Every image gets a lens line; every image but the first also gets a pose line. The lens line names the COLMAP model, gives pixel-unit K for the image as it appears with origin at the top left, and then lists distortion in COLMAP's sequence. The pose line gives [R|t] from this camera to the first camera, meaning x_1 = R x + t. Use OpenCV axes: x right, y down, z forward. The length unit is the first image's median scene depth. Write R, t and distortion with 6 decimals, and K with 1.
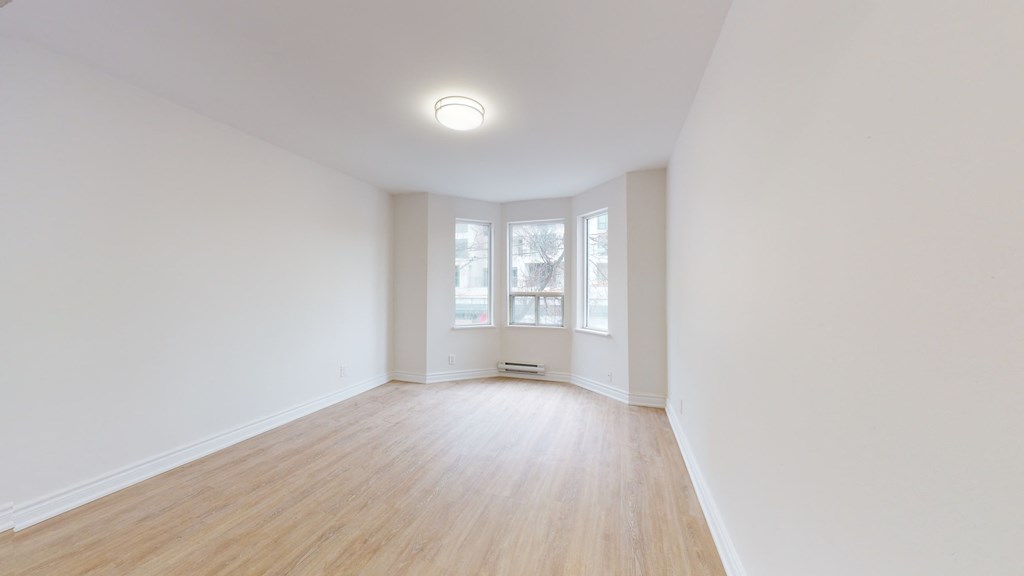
lens RADIAL K [[322.3, 0, 509.7], [0, 322.3, 289.8], [0, 0, 1]] dist [-0.001345, 0.000201]
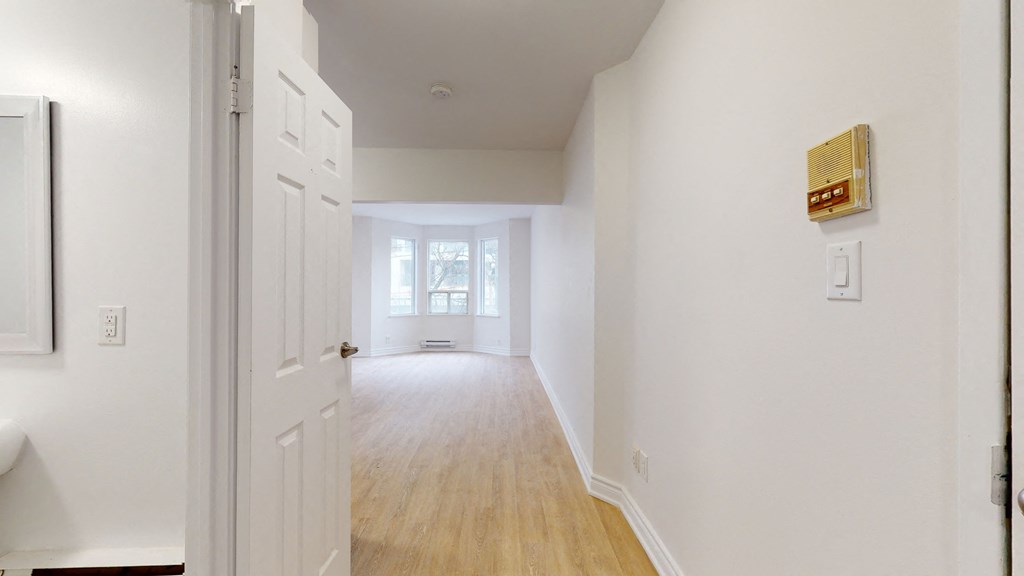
lens RADIAL K [[410.1, 0, 512.7], [0, 410.1, 285.5], [0, 0, 1]] dist [0.000030, 0.000000]
pose [[0.935239, 0.000669, 0.354017, -0.504233], [0.002120, 0.999970, -0.007490, 0.004253], [-0.354012, 0.007756, 0.935209, -1.354945]]
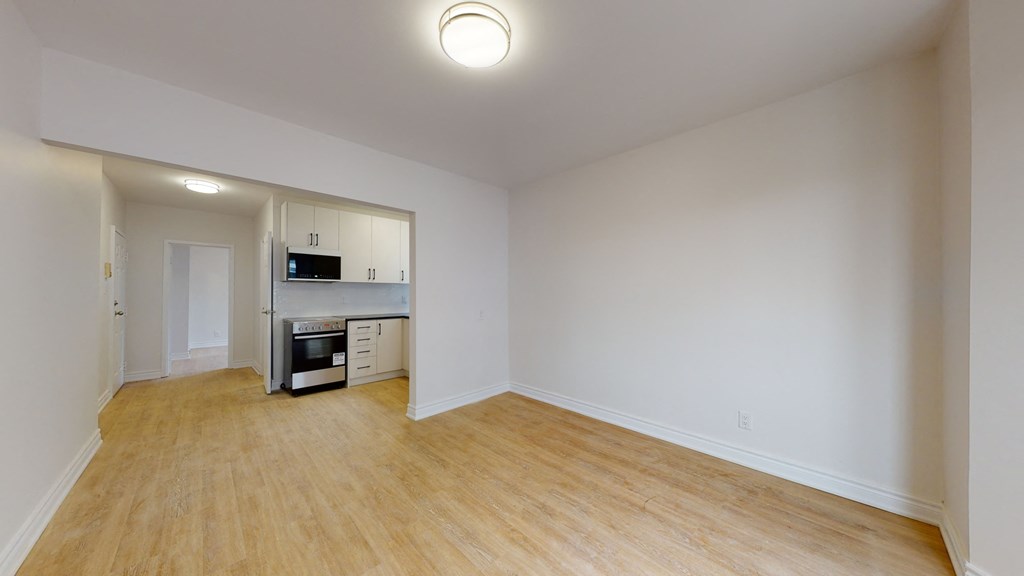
lens RADIAL K [[322.3, 0, 512.2], [0, 322.3, 290.2], [0, 0, 1]] dist [-0.001345, 0.000201]
pose [[-0.450377, -0.007723, -0.892805, 0.347294], [-0.005407, 0.999968, -0.005922, 0.000390], [0.892822, 0.002160, -0.450404, 1.149891]]
